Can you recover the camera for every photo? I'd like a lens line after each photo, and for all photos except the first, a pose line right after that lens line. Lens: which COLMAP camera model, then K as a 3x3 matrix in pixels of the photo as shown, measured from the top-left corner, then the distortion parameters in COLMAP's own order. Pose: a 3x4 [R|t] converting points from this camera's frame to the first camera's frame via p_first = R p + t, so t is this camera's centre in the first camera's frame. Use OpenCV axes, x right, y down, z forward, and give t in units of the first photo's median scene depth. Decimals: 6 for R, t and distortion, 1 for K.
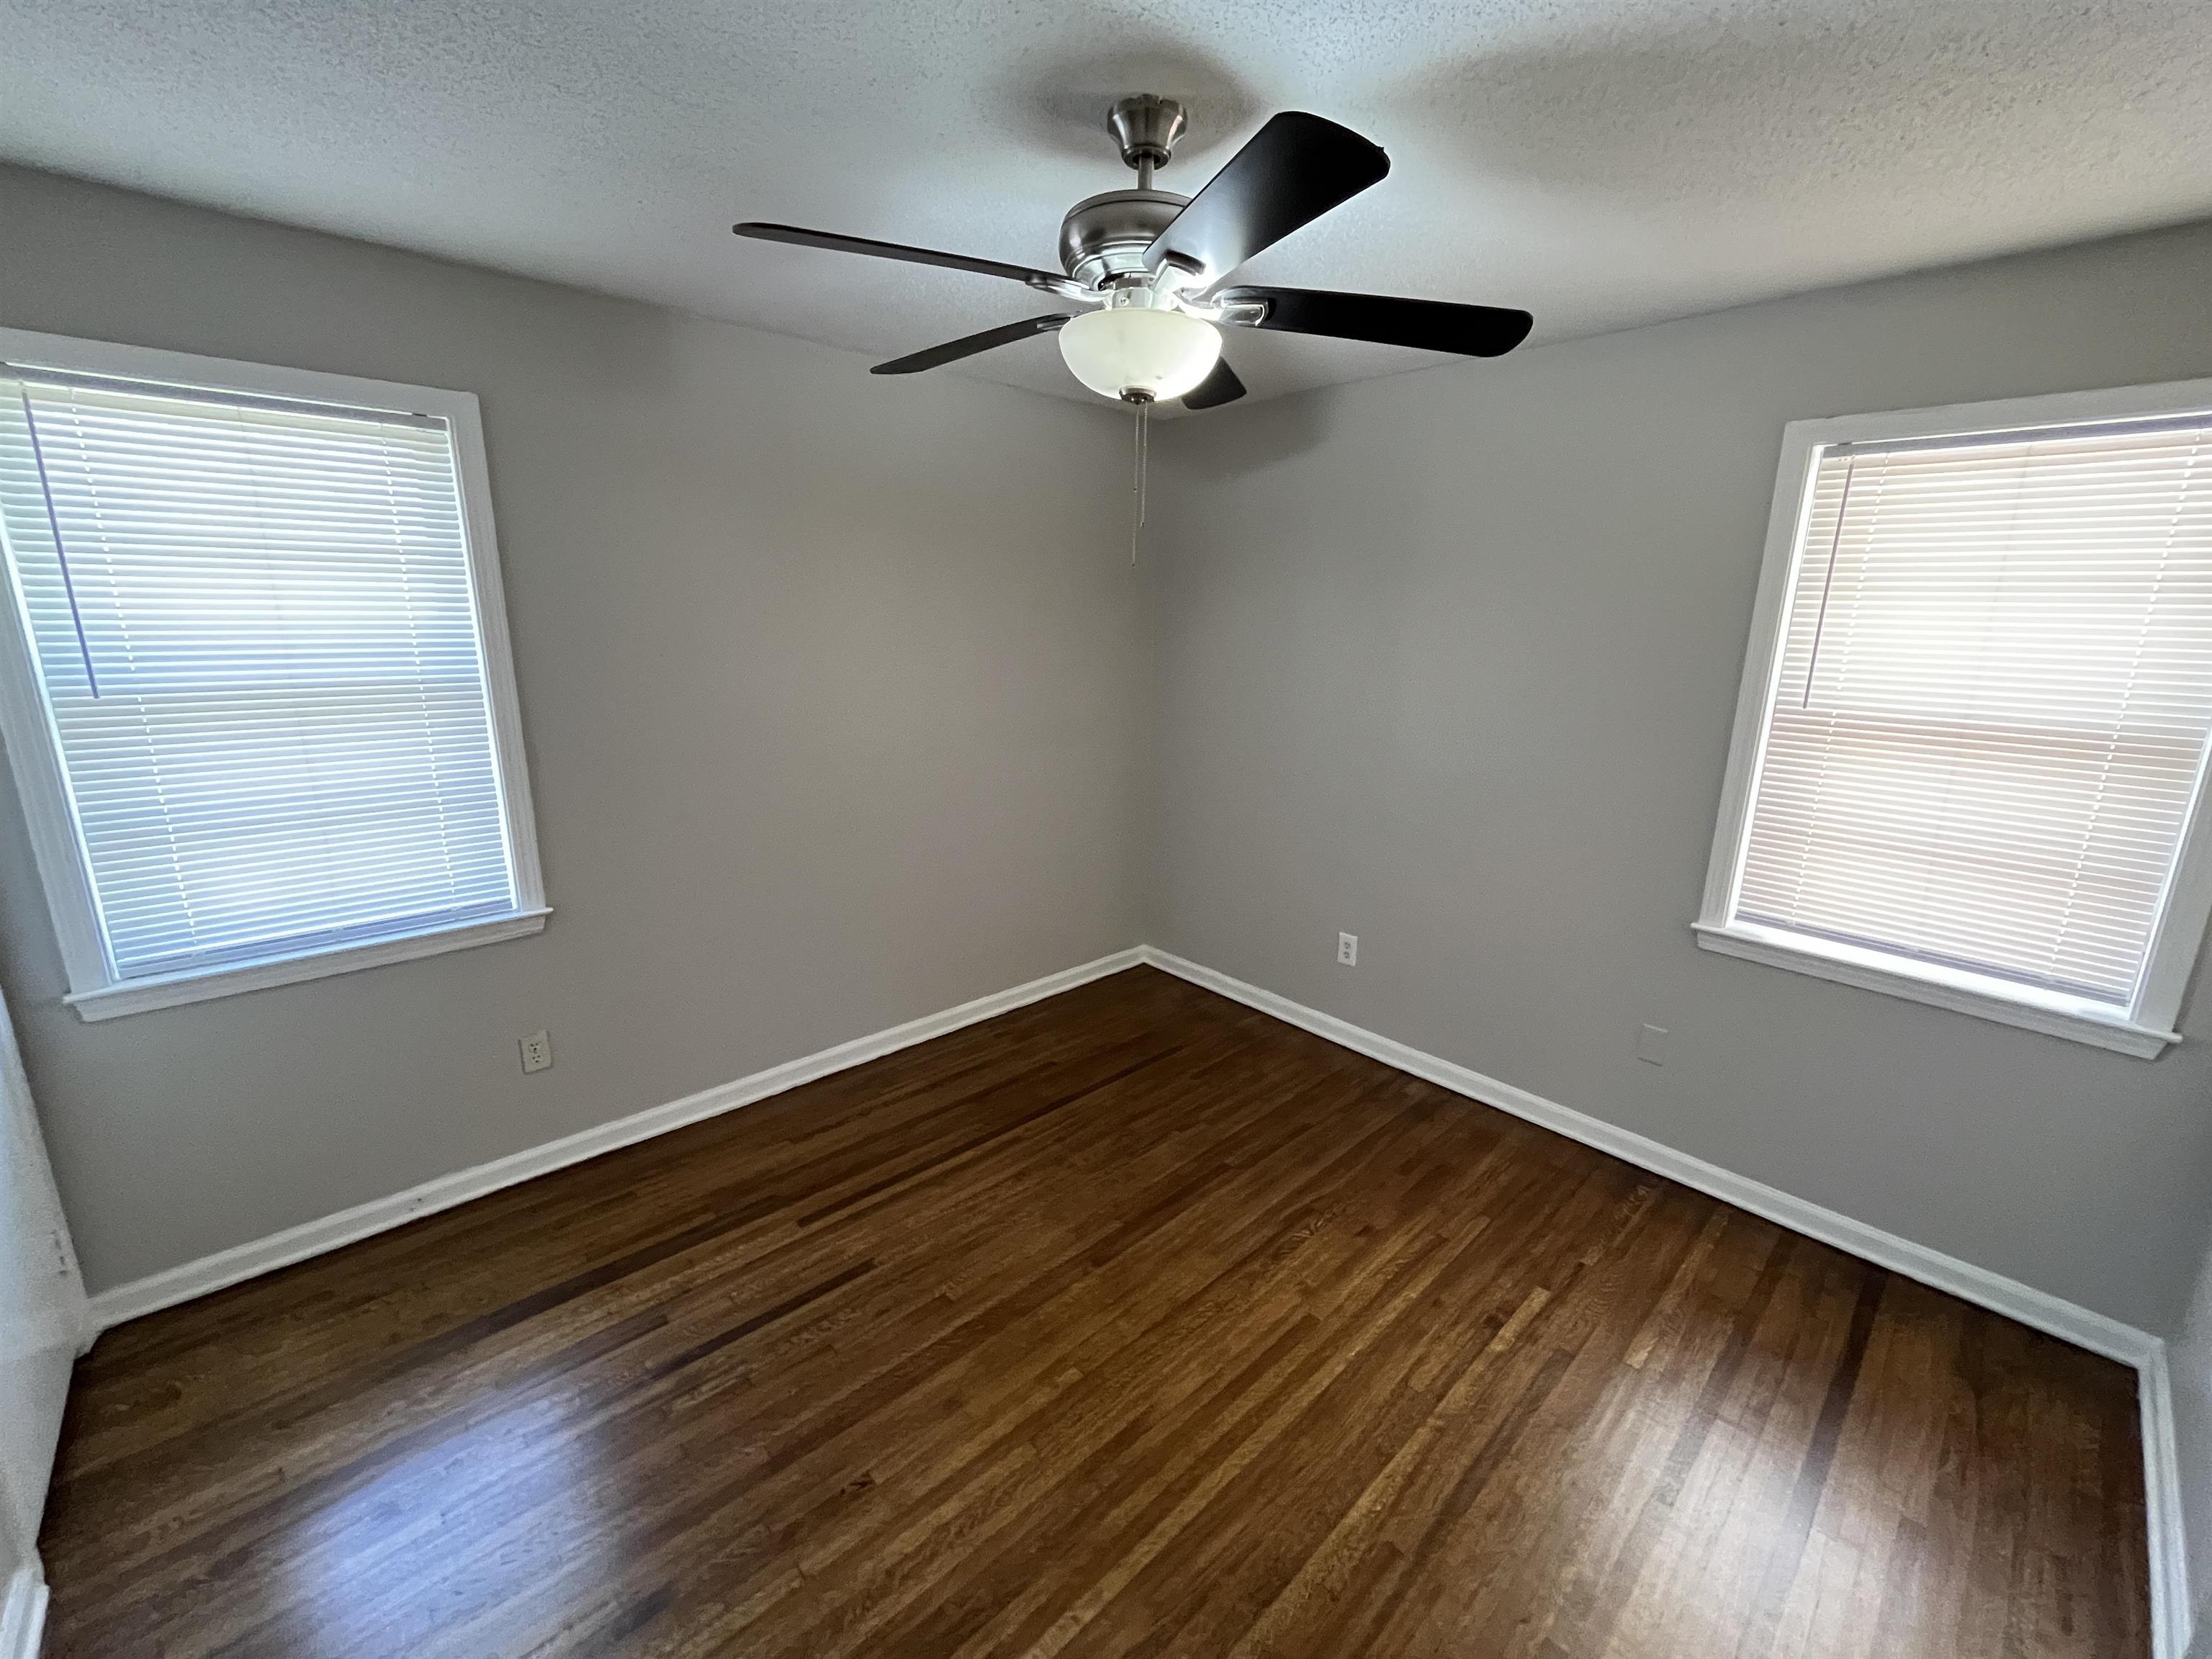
lens RADIAL K [[898.9, 0, 1109.5], [0, 898.9, 824.0], [0, 0, 1]] dist [-0.003307, -0.000702]
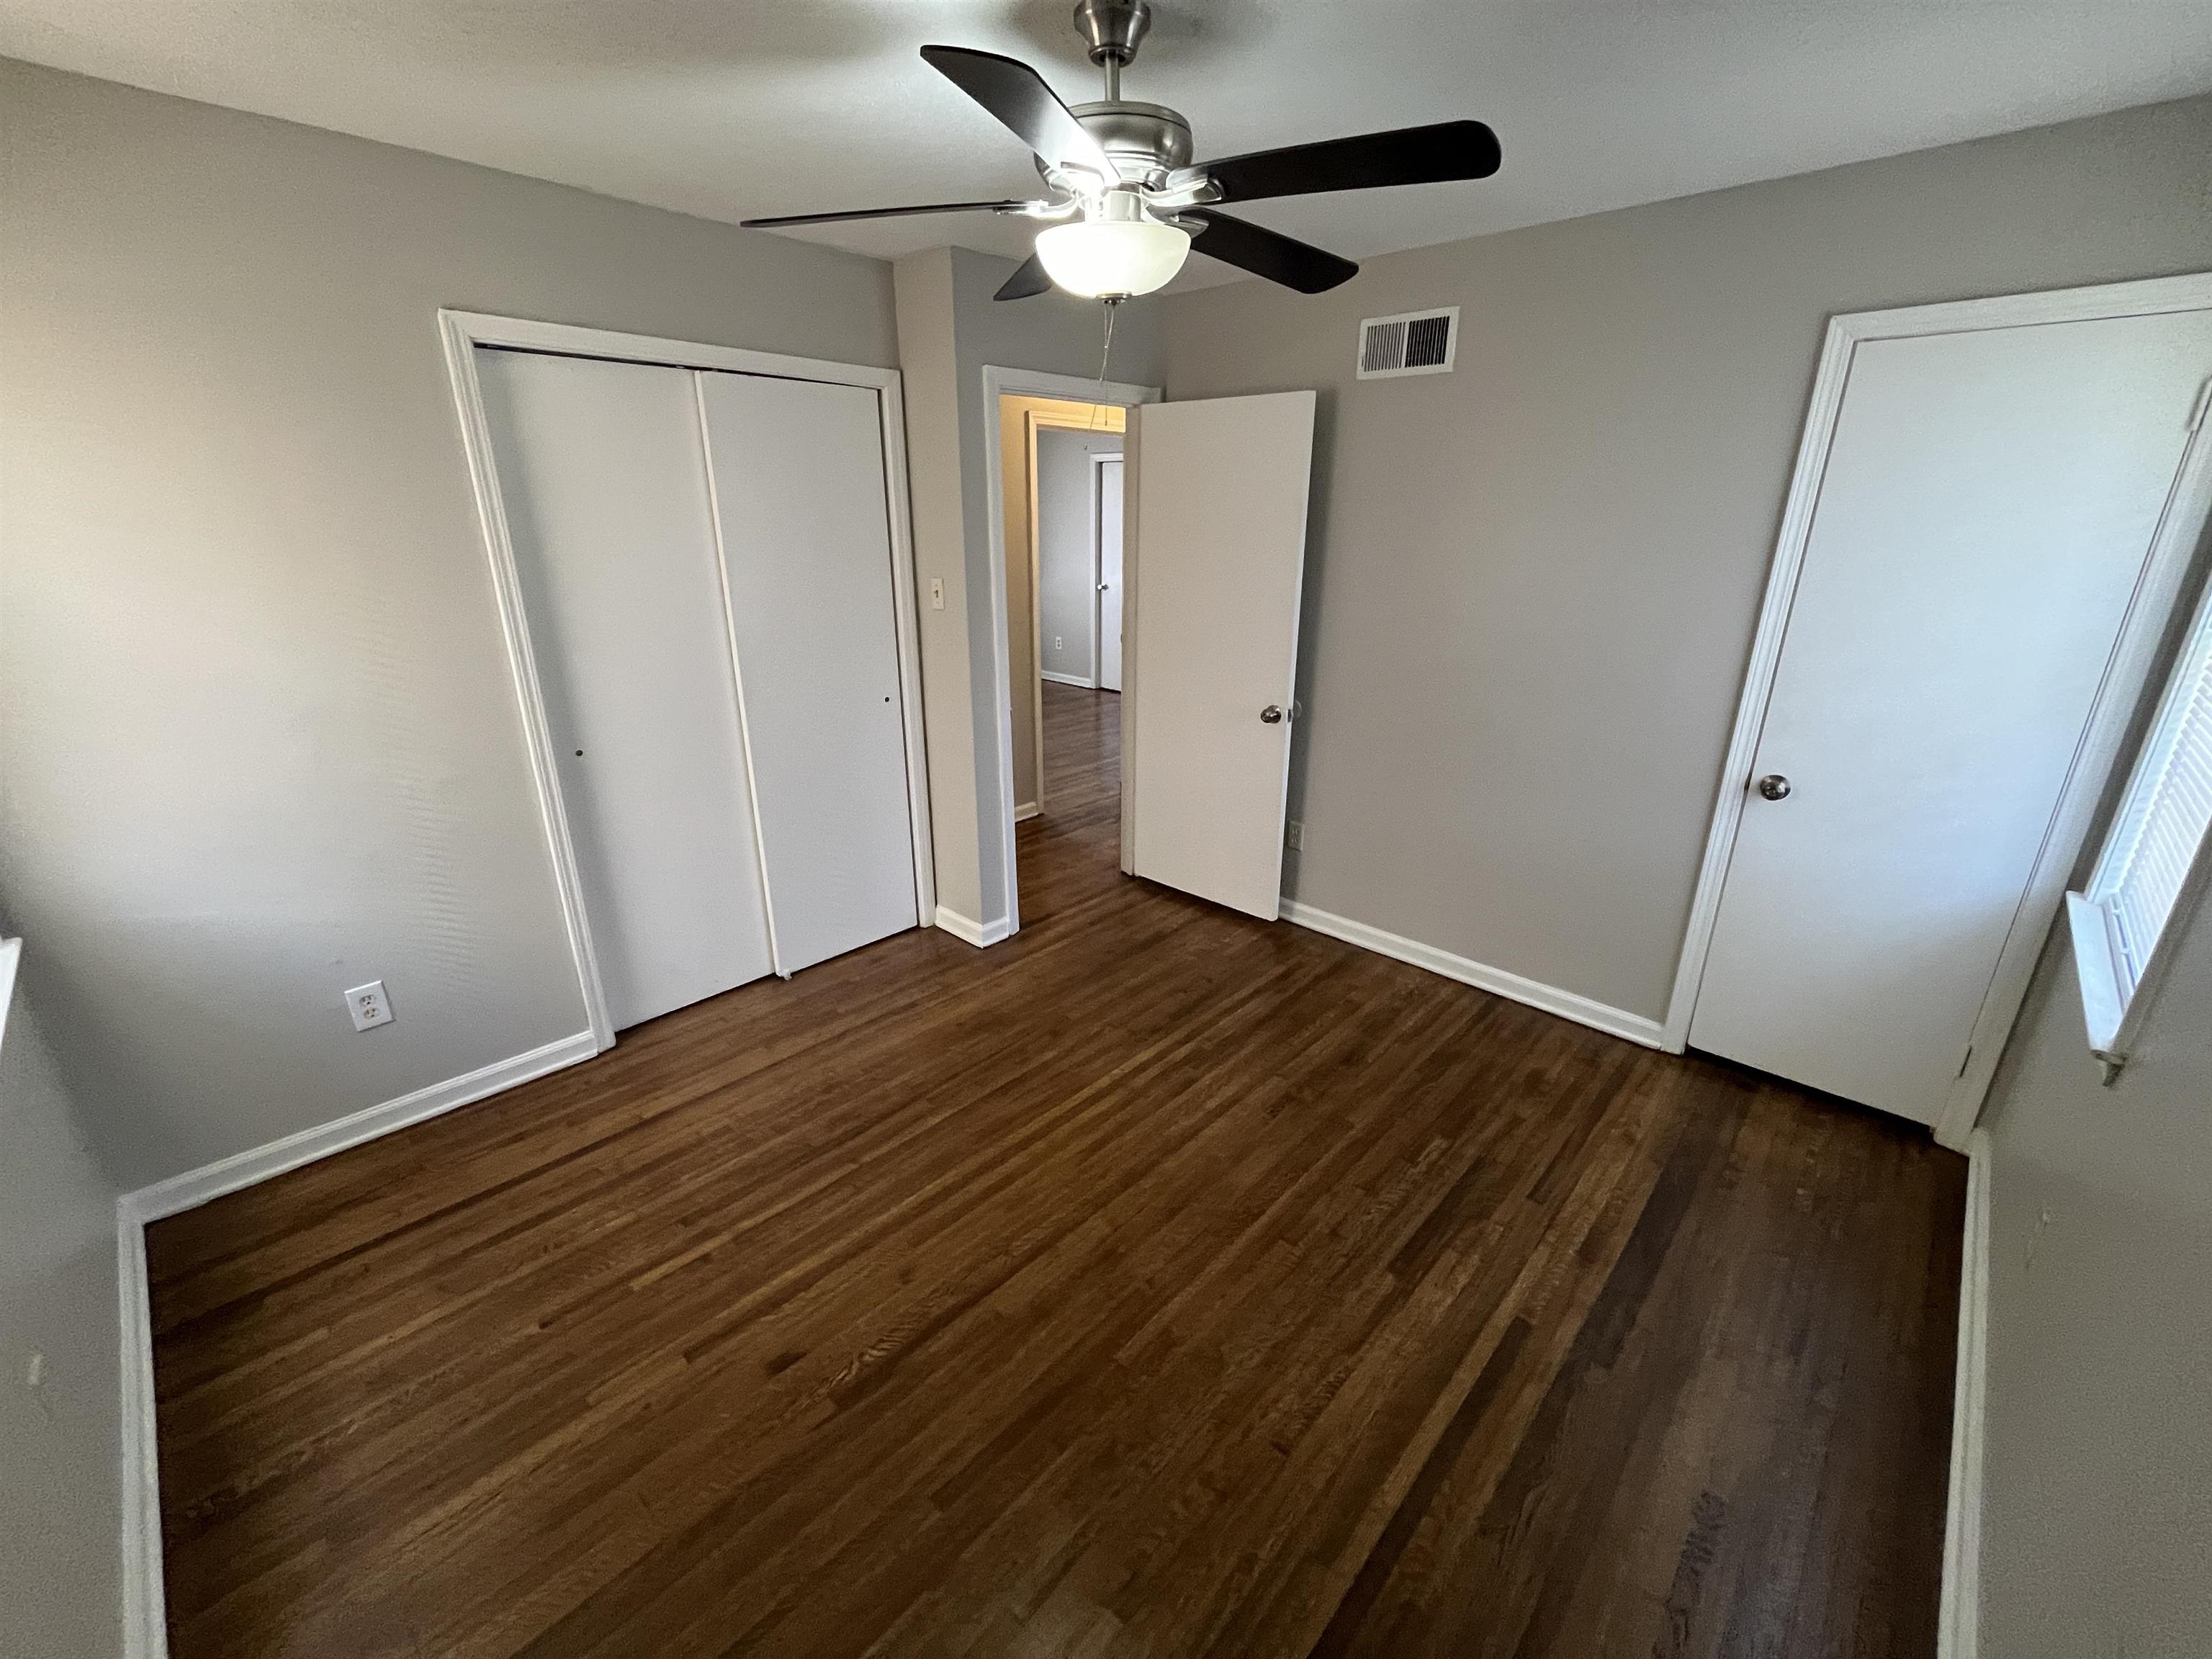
lens RADIAL K [[898.9, 0, 1109.5], [0, 898.9, 824.0], [0, 0, 1]] dist [-0.003307, -0.000702]
pose [[-0.997624, -0.006448, -0.068596, 0.089368], [-0.042516, 0.841063, 0.539265, -0.408408], [0.054217, 0.540900, -0.839338, 1.729223]]
